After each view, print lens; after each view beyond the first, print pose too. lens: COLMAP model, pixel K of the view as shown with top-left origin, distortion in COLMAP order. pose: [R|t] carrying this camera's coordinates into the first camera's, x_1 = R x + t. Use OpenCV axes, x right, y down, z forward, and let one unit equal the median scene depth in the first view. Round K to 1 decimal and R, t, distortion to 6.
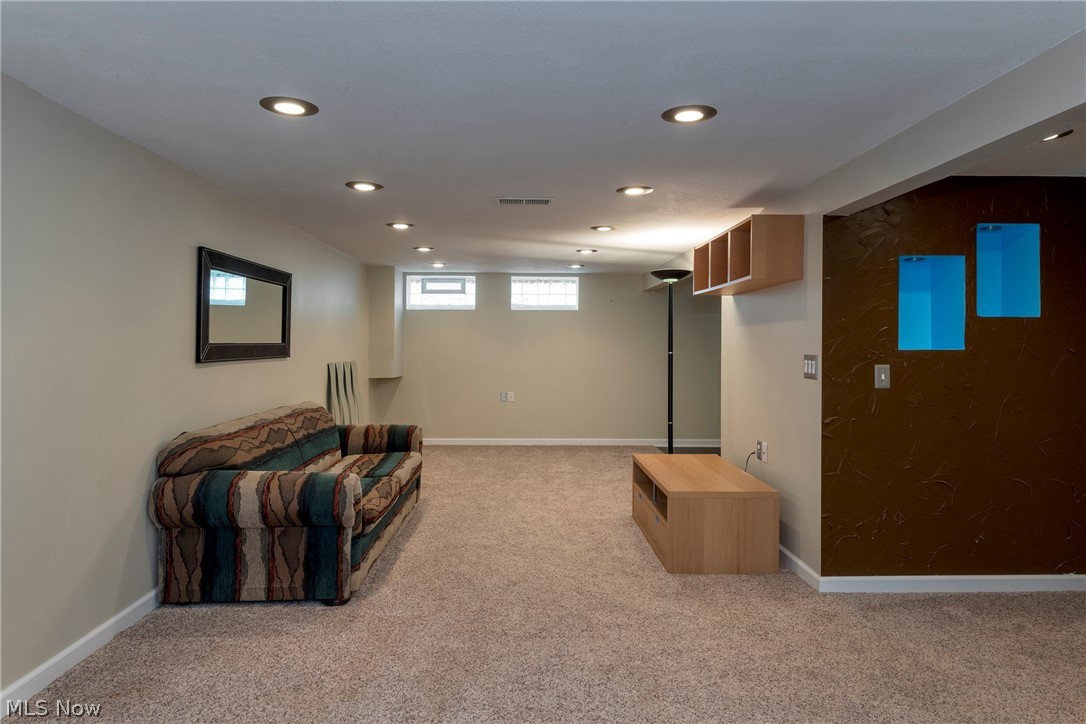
lens RADIAL K [[718.9, 0, 512.1], [0, 718.9, 354.2], [0, 0, 1]] dist [0.012416, -0.000733]
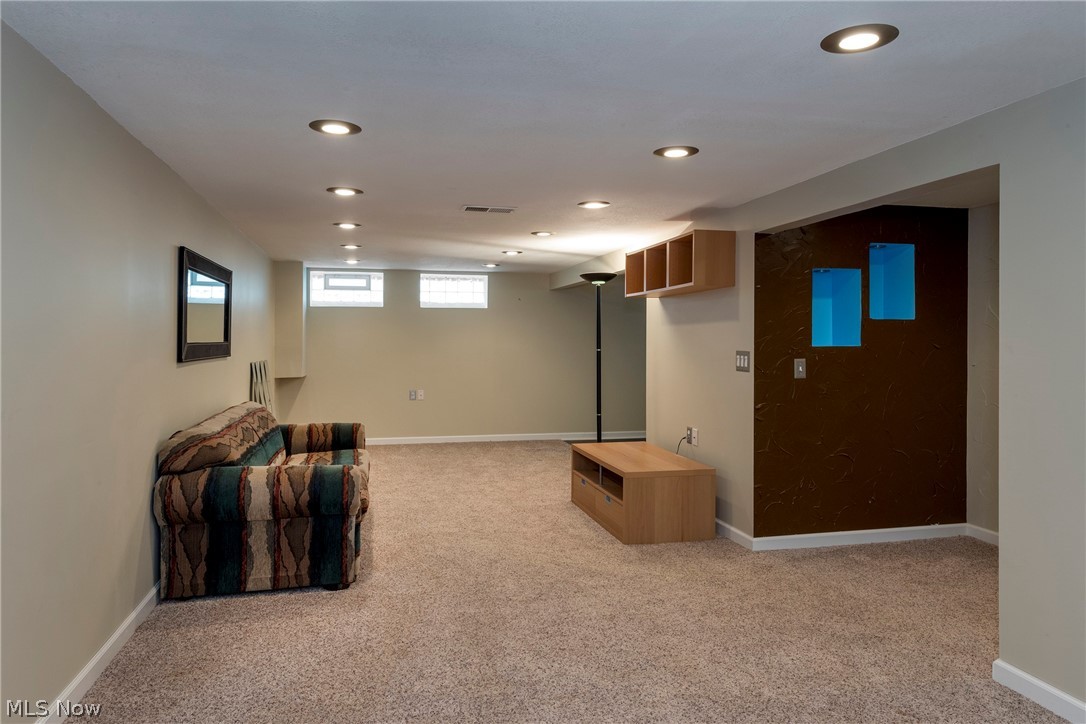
lens RADIAL K [[739.7, 0, 538.8], [0, 739.7, 357.2], [0, 0, 1]] dist [0.018588, -0.000496]
pose [[0.978849, -0.007678, 0.204440, -0.163957], [0.006065, 0.999945, 0.008513, -0.001287], [-0.204494, -0.007093, 0.978842, -0.118569]]
